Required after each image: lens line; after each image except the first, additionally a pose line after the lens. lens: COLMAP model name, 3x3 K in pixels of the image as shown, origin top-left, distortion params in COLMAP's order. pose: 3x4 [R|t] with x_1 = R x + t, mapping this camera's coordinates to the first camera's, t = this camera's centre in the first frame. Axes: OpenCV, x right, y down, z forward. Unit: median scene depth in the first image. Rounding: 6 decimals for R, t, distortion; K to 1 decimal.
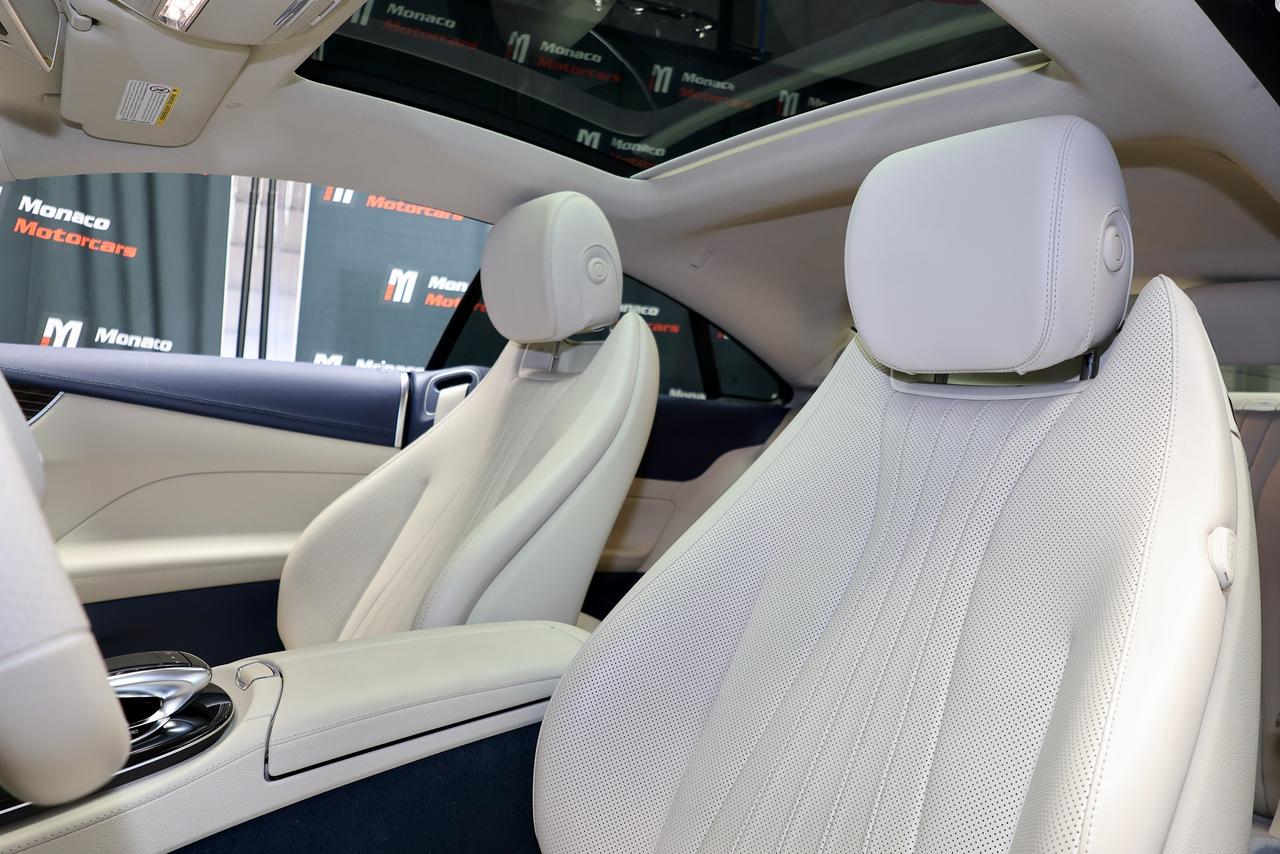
lens RADIAL K [[875.8, 0, 638.1], [0, 875.8, 423.8], [0, 0, 1]] dist [-0.004604, 0.006405]
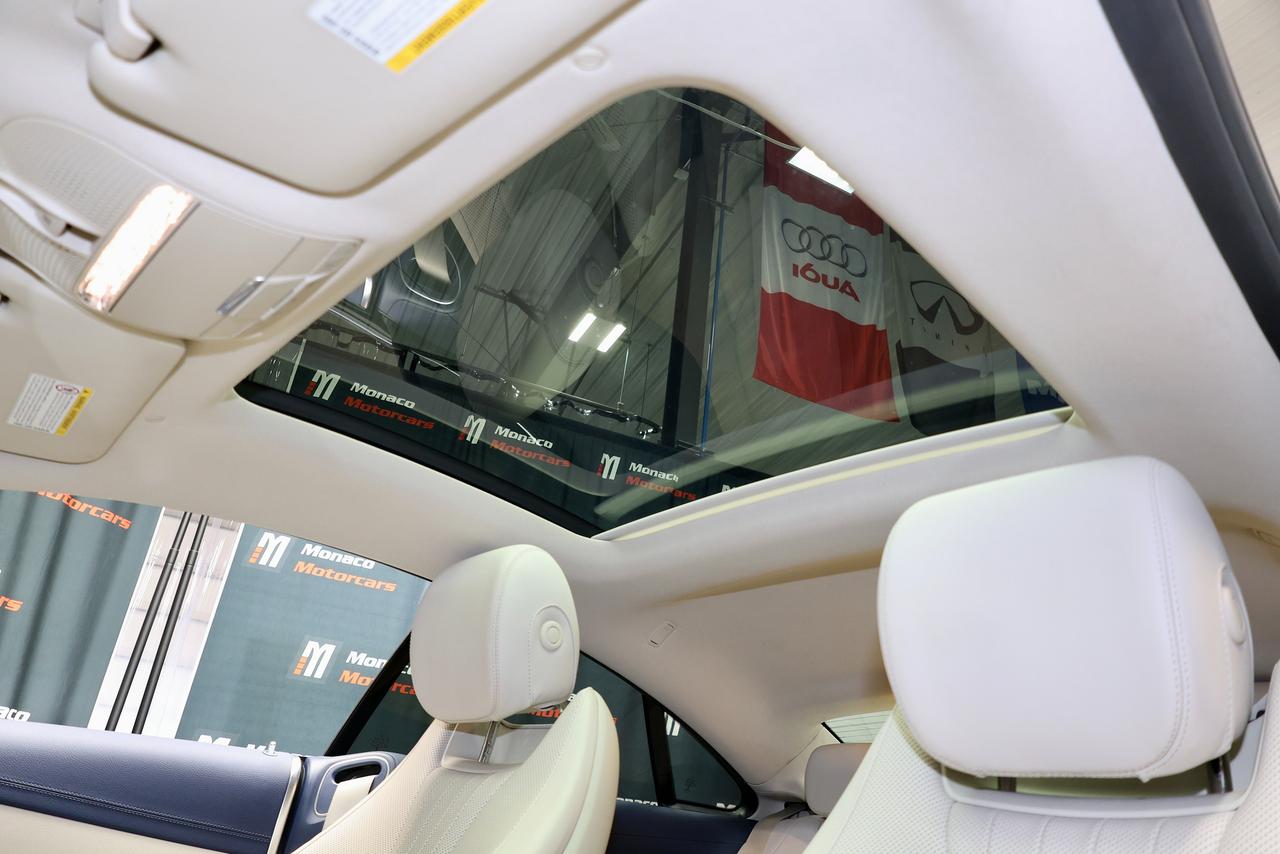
lens RADIAL K [[875.8, 0, 638.1], [0, 875.8, 423.8], [0, 0, 1]] dist [-0.004604, 0.006405]
pose [[0.995963, 0.062390, 0.064543, -0.023213], [-0.028986, 0.903997, -0.426556, -0.000649], [-0.084960, 0.422963, 0.902155, 0.105478]]
